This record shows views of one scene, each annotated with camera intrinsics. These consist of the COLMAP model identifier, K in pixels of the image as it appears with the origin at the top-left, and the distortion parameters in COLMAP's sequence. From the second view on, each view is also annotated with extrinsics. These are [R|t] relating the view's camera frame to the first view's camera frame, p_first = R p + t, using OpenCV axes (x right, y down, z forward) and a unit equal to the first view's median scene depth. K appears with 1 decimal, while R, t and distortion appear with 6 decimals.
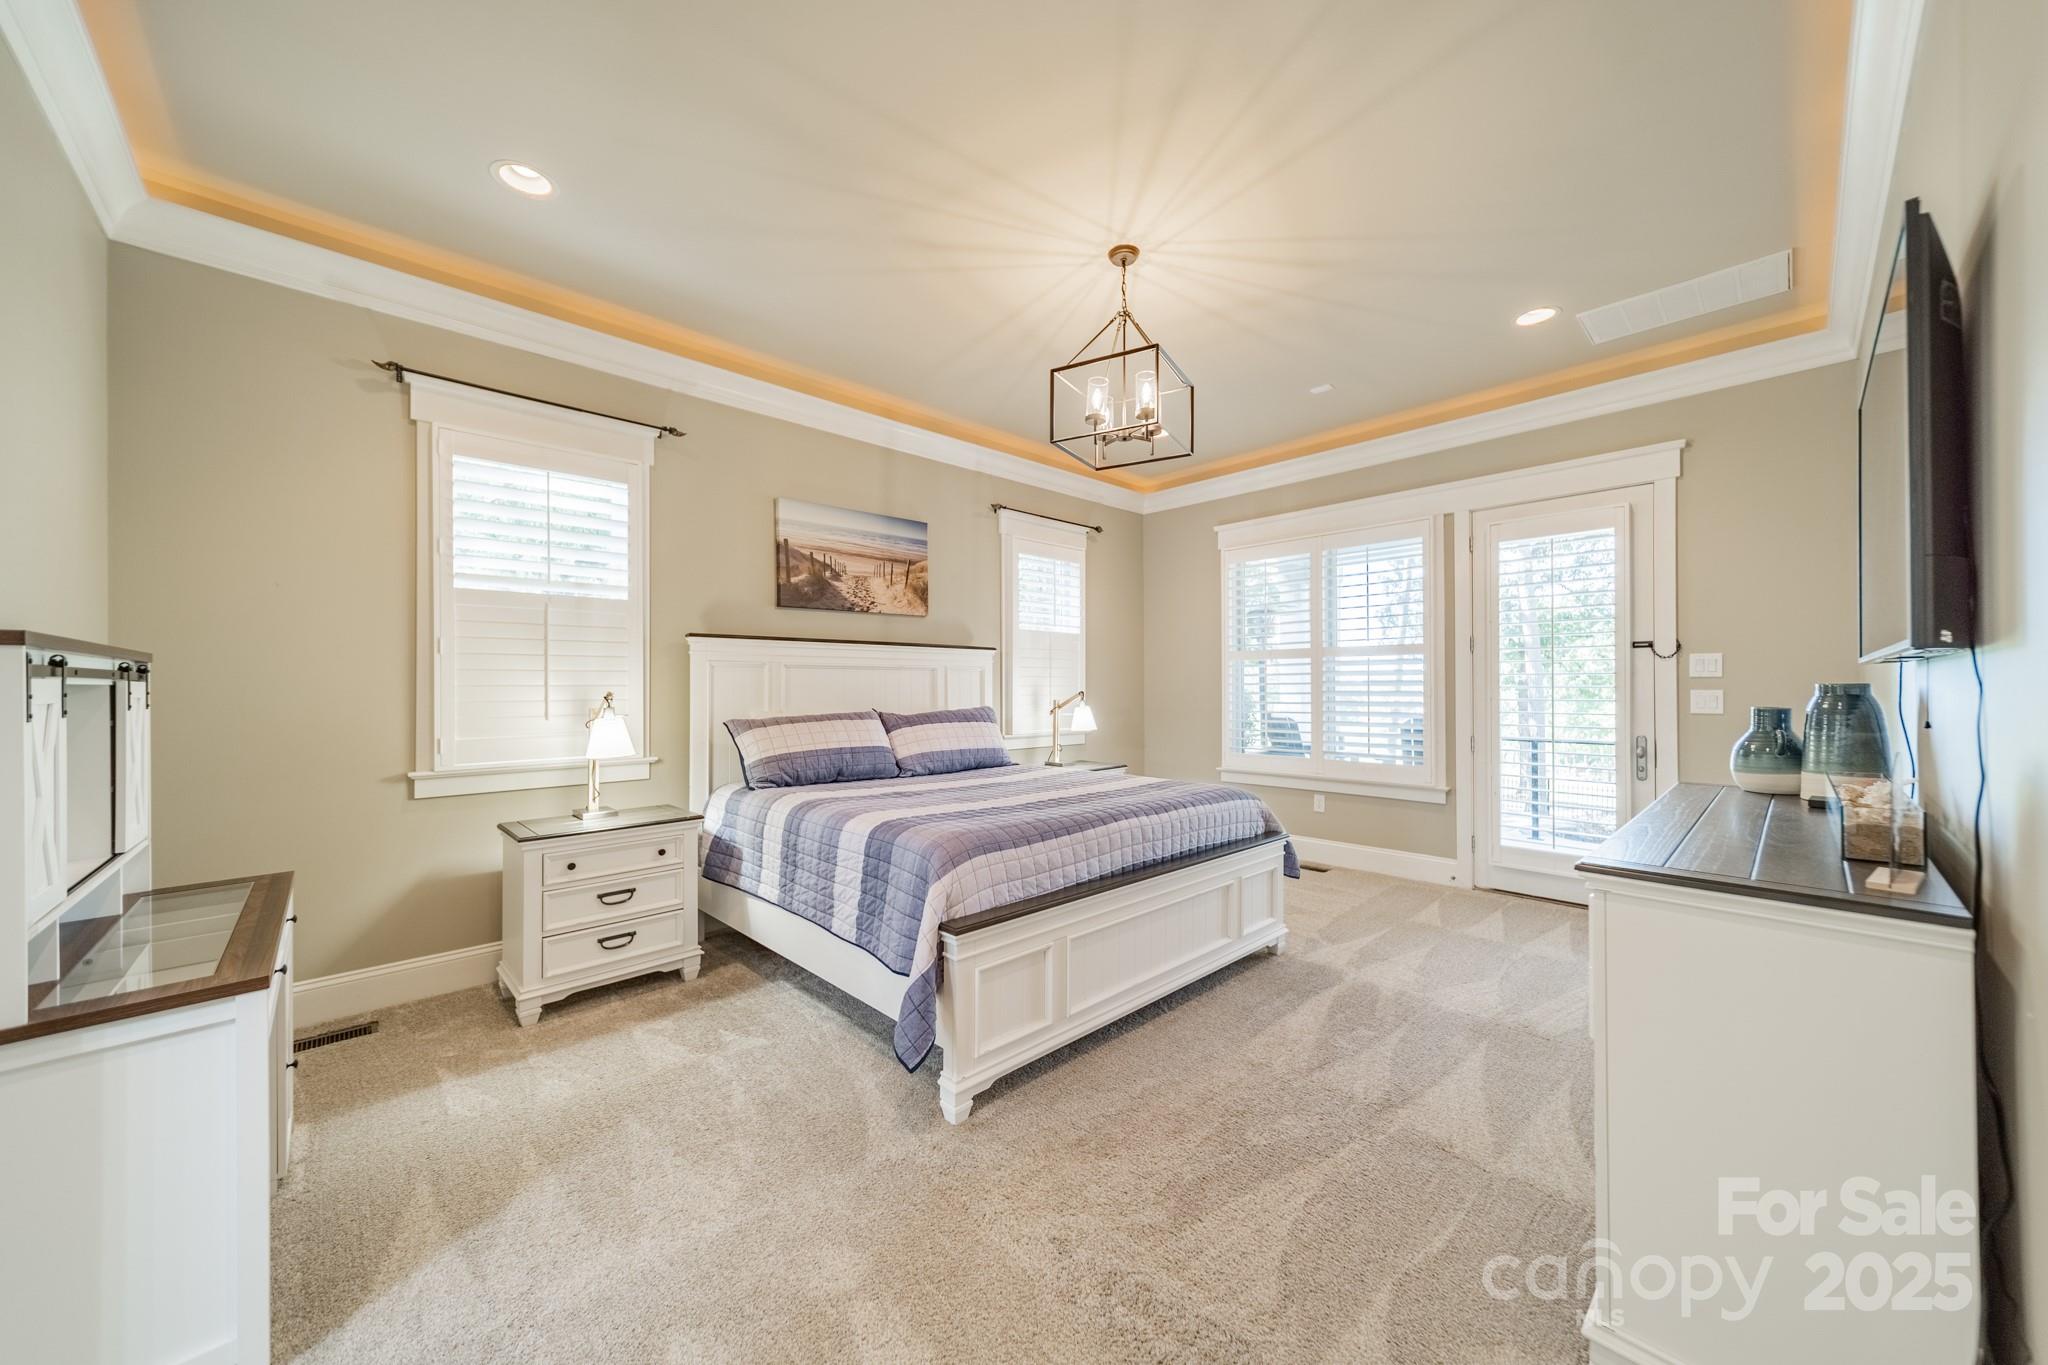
lens RADIAL K [[721.5, 0, 1028.6], [0, 721.5, 684.3], [0, 0, 1]] dist [0.008704, 0.000118]
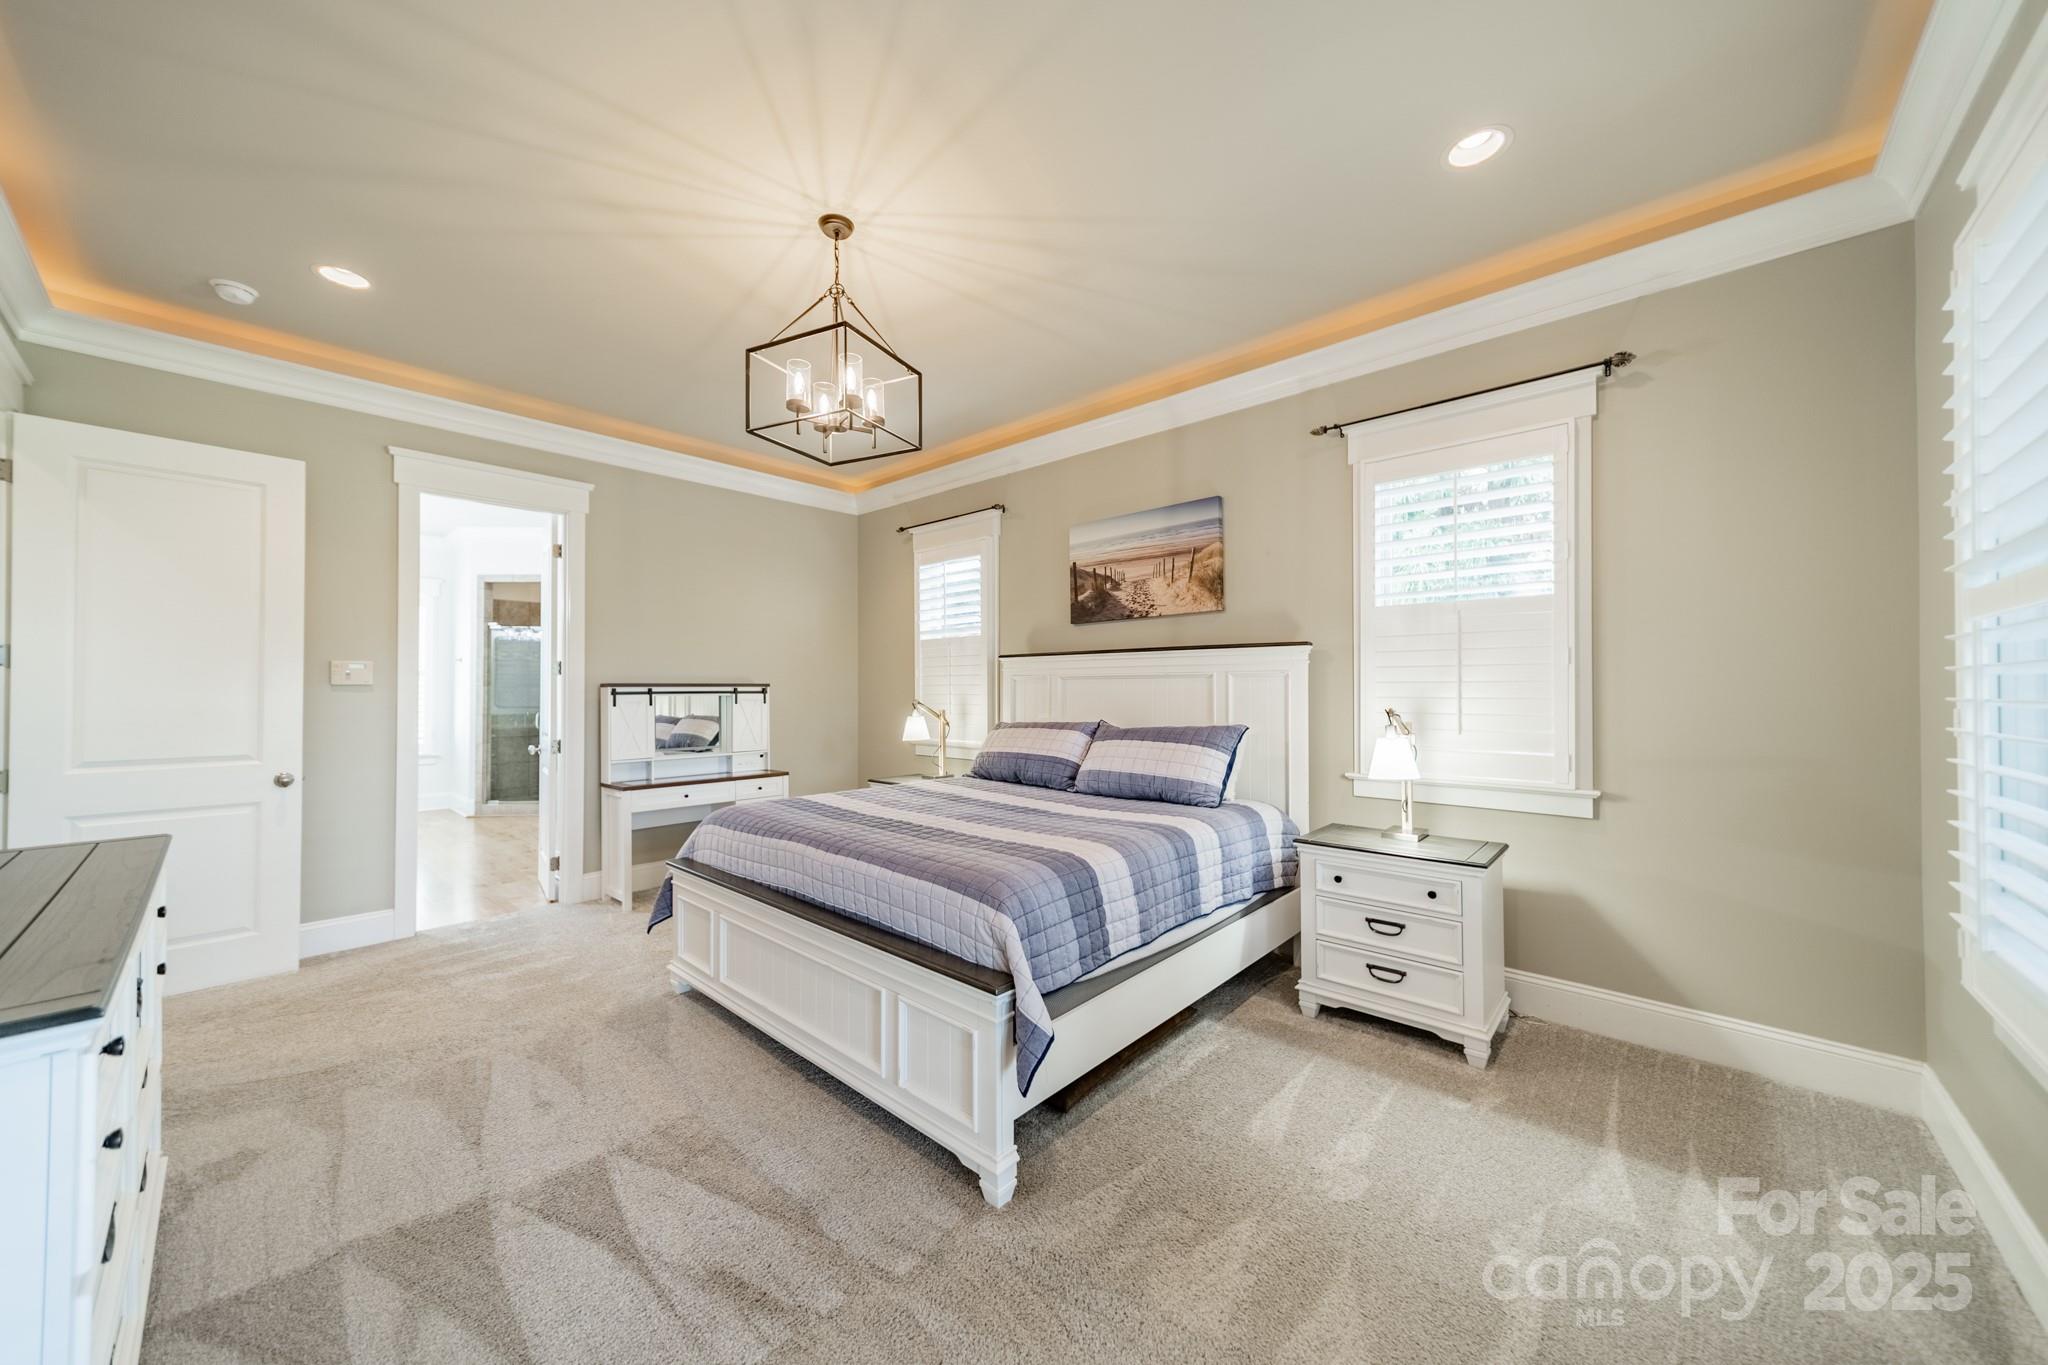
lens RADIAL K [[721.5, 0, 1027.8], [0, 721.5, 684.9], [0, 0, 1]] dist [0.008704, 0.000118]
pose [[0.069337, -0.000396, -0.997593, 0.719604], [0.006798, 0.999977, 0.000075, -0.013316], [0.997570, -0.006787, 0.069338, 0.801831]]
